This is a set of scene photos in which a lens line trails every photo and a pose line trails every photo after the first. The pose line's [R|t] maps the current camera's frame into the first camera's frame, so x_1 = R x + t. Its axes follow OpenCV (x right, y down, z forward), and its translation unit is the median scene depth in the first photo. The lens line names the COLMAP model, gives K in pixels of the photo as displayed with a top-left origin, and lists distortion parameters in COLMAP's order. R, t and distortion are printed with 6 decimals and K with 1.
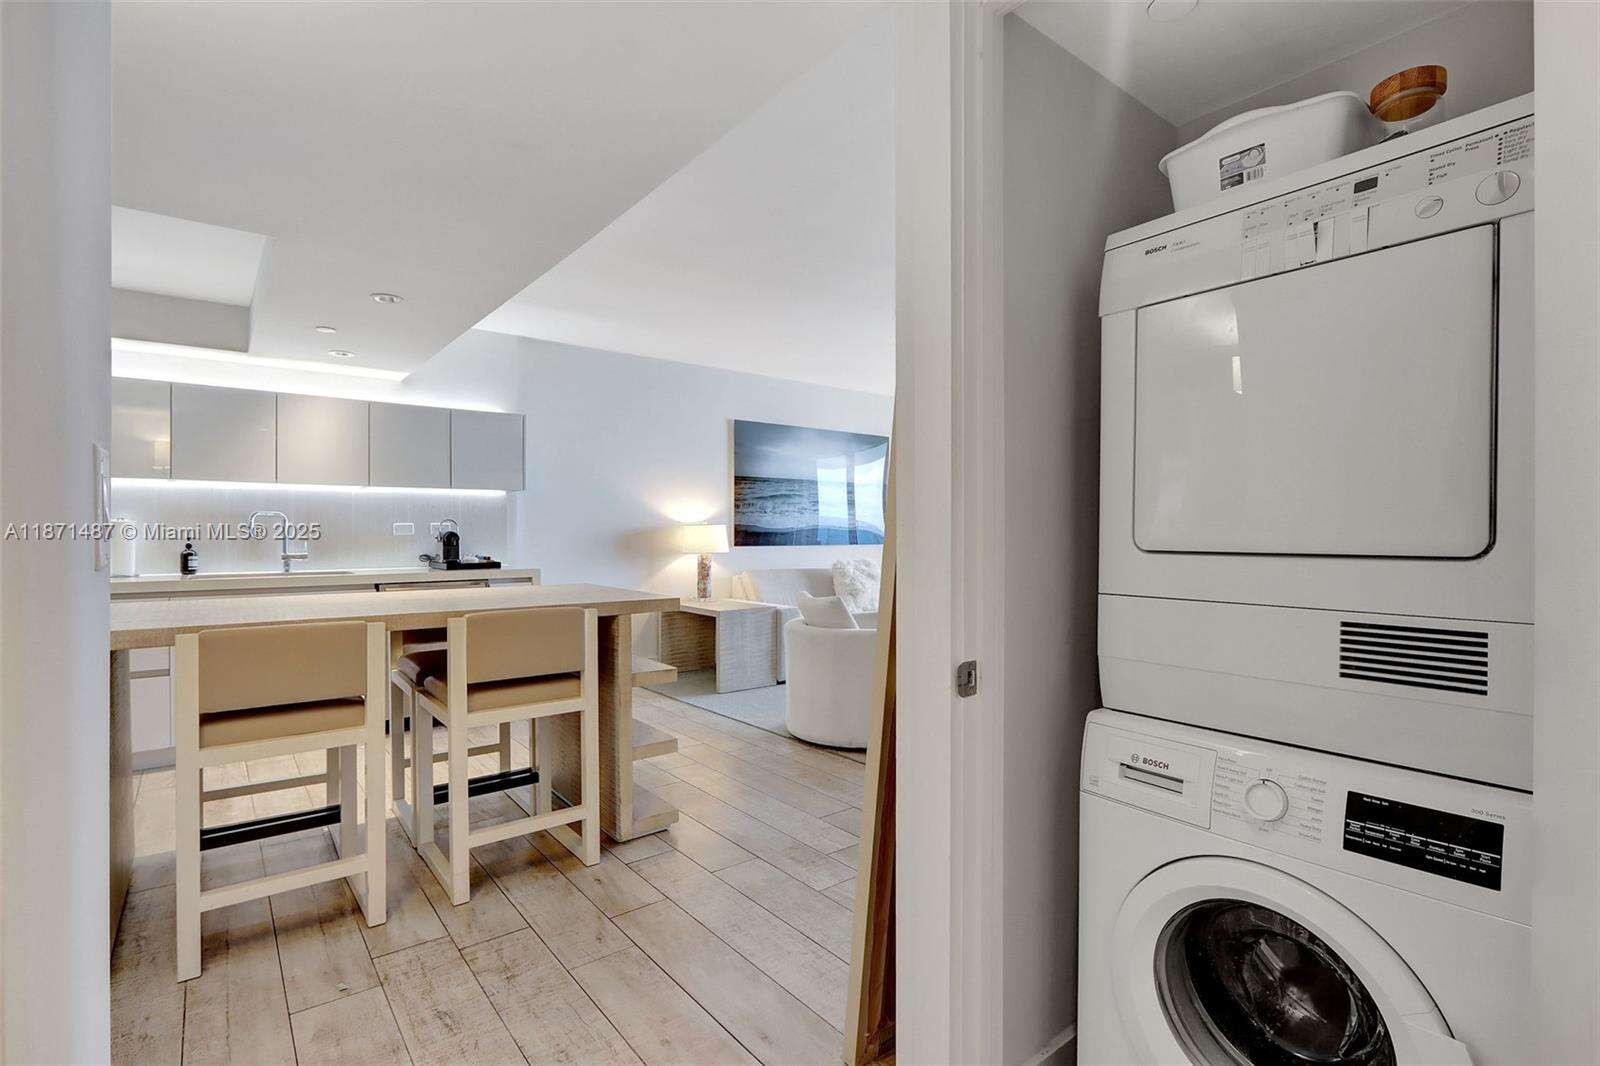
lens RADIAL K [[751.9, 0, 794.4], [0, 751.9, 532.3], [0, 0, 1]] dist [-0.010446, 0.000709]
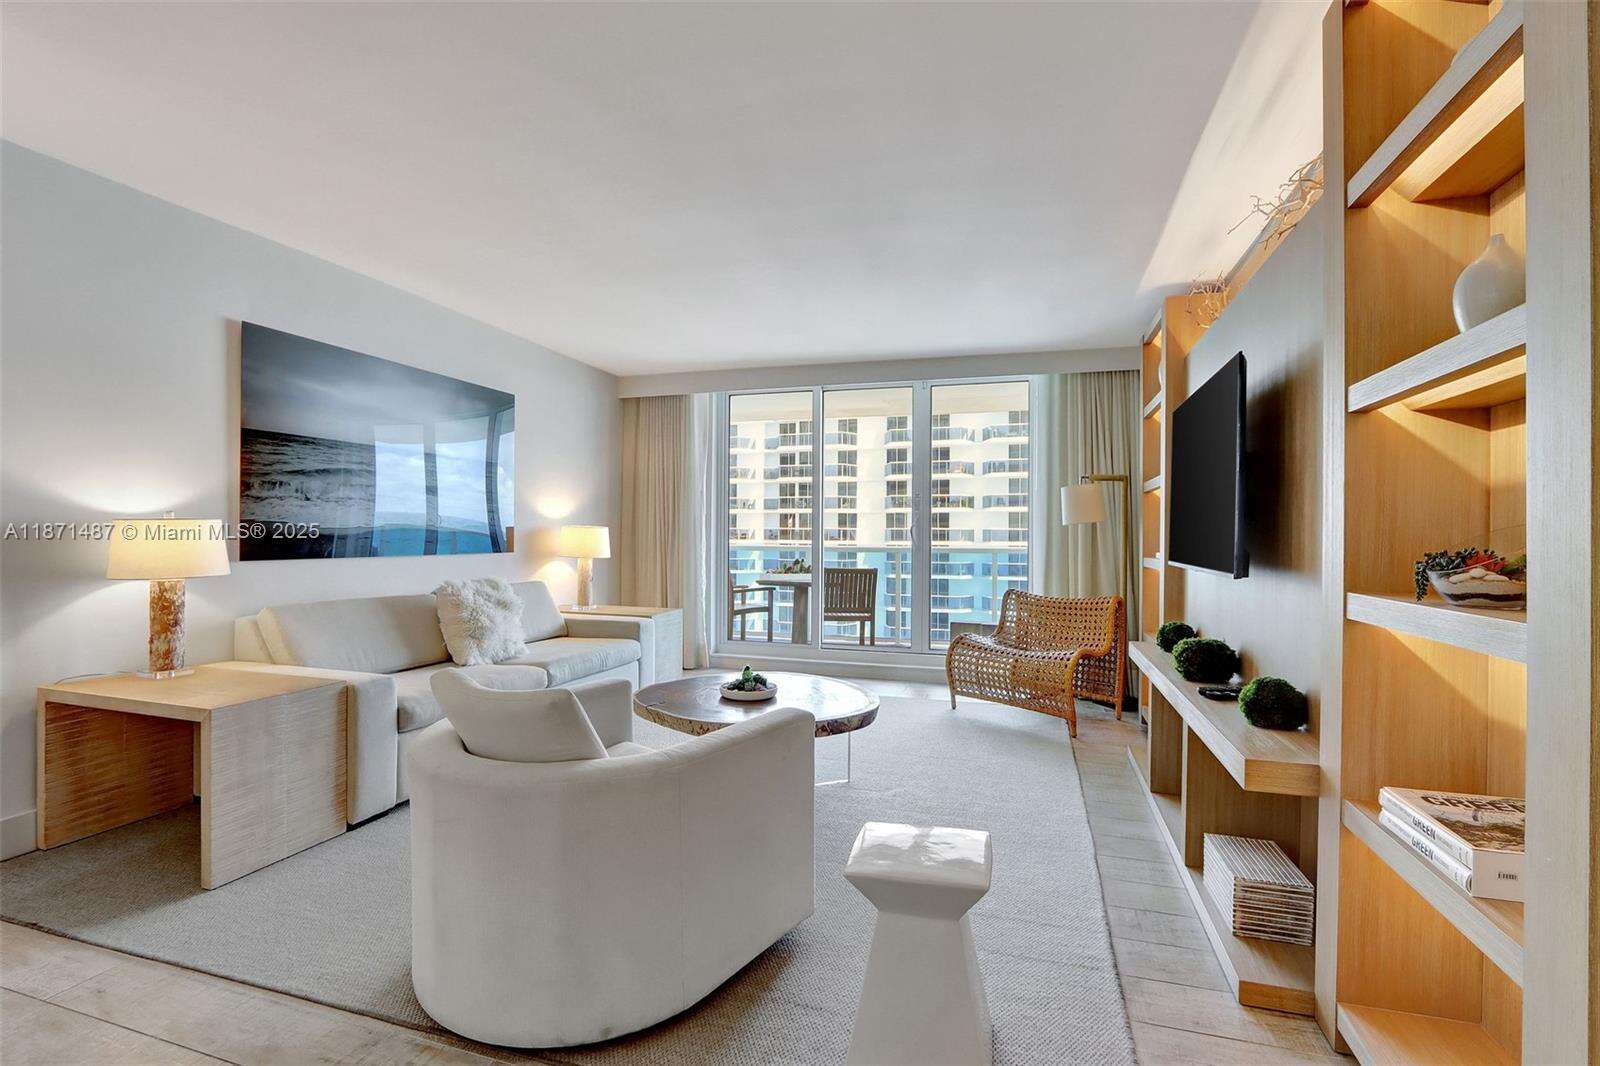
lens RADIAL K [[751.9, 0, 794.4], [0, 751.9, 532.3], [0, 0, 1]] dist [-0.010446, 0.000709]
pose [[0.831236, 0.008000, 0.555863, -0.047969], [-0.011223, 0.999934, 0.002391, -0.007245], [-0.555807, -0.008226, 0.831271, 0.347796]]
